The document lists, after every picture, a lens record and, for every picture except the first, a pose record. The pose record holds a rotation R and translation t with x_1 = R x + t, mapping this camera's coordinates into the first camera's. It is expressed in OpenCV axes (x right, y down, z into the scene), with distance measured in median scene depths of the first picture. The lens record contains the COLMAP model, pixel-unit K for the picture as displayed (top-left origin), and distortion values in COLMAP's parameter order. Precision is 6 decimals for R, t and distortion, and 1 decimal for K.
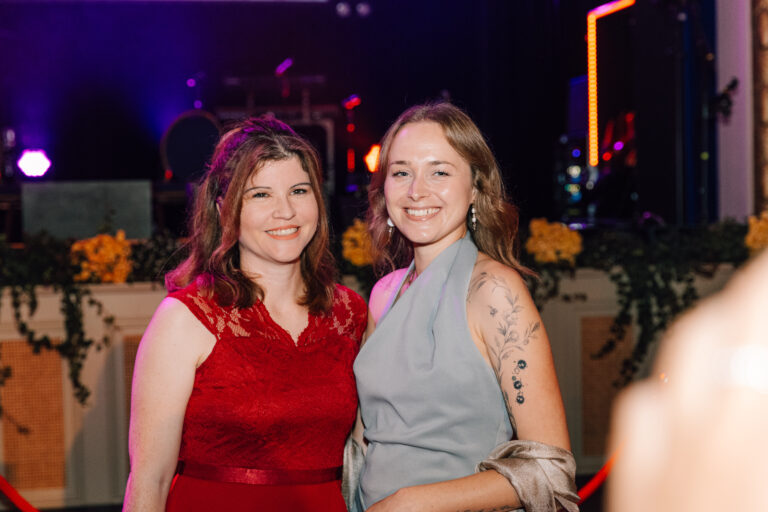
lens RADIAL K [[1379.0, 0, 384.0], [0, 1379.0, 256.0], [0, 0, 1]] dist [-0.009742, -0.034620]
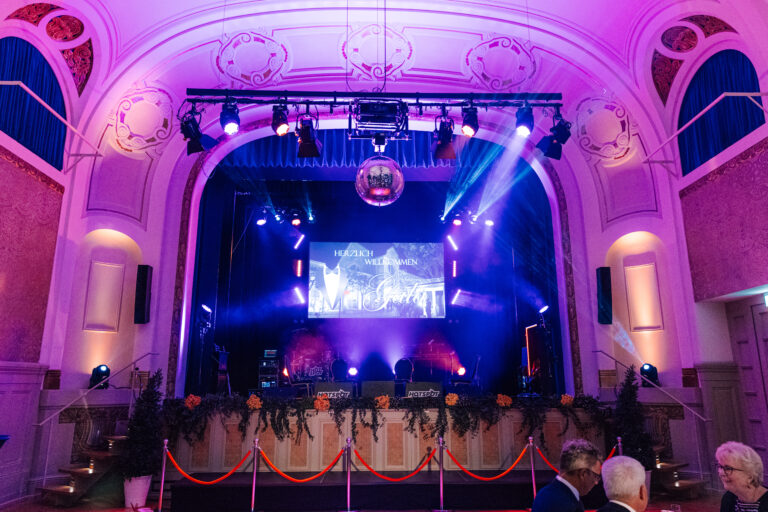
lens RADIAL K [[552.3, 0, 384.0], [0, 552.3, 256.0], [0, 0, 1]] dist [0.032193, -0.001424]
pose [[0.987286, -0.016656, -0.158076, 0.049553], [-0.024759, 0.966242, -0.256445, 0.004208], [0.157011, 0.257098, 0.953545, -0.565303]]
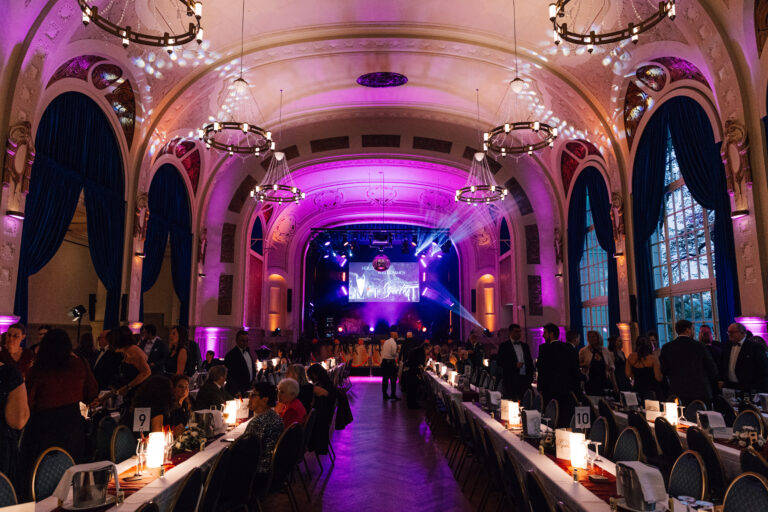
lens RADIAL K [[552.3, 0, 384.0], [0, 552.3, 256.0], [0, 0, 1]] dist [0.032193, -0.001424]
pose [[0.981741, -0.003013, -0.190200, 0.607422], [-0.030286, 0.984645, -0.171920, 0.080517], [0.187798, 0.174542, 0.966575, -3.179304]]
